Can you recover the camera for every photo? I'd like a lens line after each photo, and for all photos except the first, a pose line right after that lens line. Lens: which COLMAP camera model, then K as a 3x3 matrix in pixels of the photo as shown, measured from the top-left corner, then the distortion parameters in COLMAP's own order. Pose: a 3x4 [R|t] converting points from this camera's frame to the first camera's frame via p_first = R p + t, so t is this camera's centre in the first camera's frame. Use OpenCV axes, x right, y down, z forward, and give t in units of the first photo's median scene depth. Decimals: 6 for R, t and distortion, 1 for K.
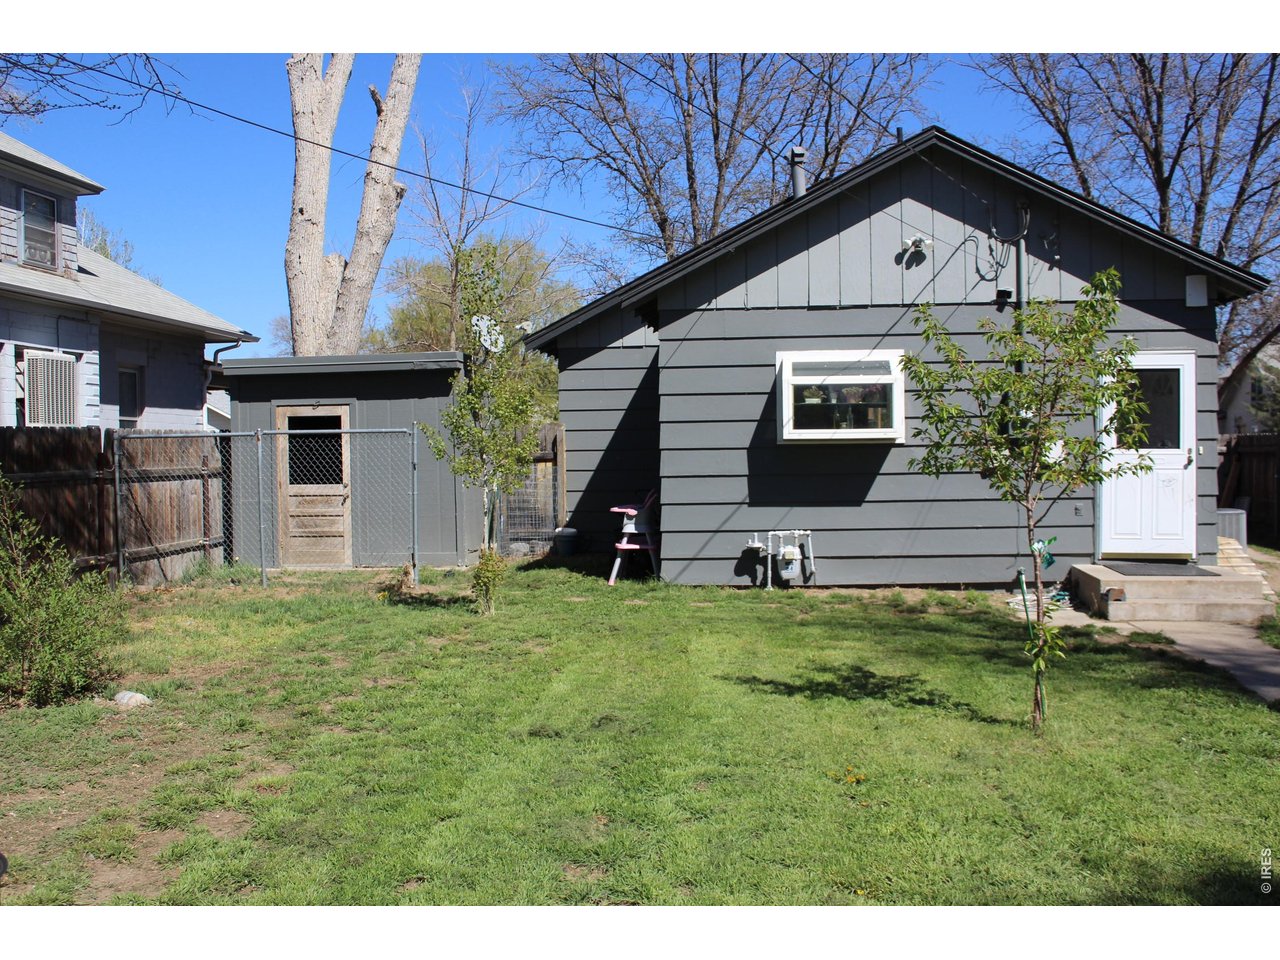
lens RADIAL K [[1245.3, 0, 641.4], [0, 1245.3, 487.5], [0, 0, 1]] dist [-0.147177, 0.165276]
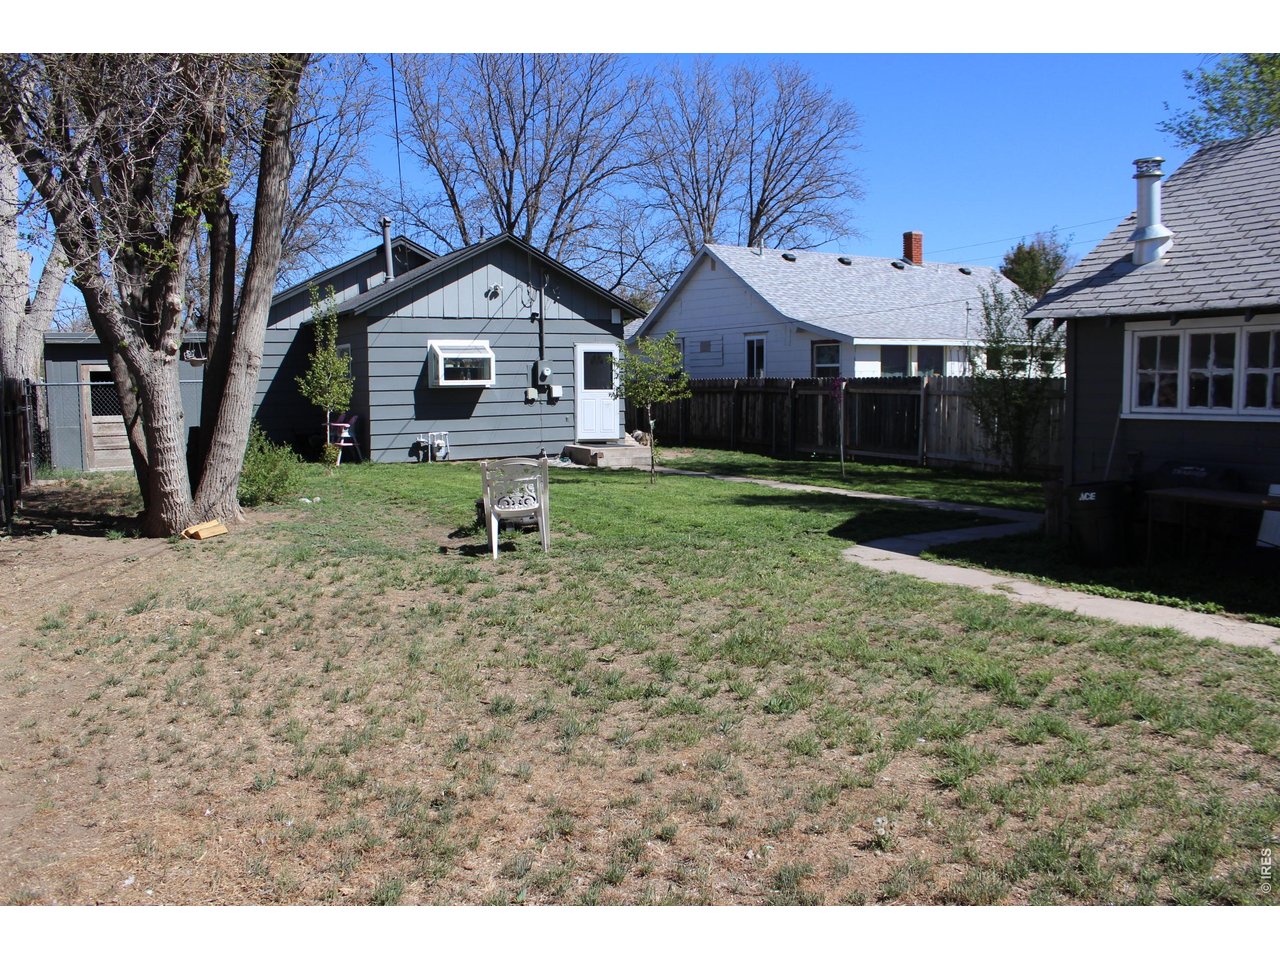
lens RADIAL K [[1062.2, 0, 640.4], [0, 1062.2, 487.9], [0, 0, 1]] dist [-0.168083, 0.143721]
pose [[0.805616, -0.052594, 0.590099, -0.611193], [0.018043, 0.997768, 0.064295, 0.021357], [-0.592163, -0.041150, 0.804767, -0.530730]]
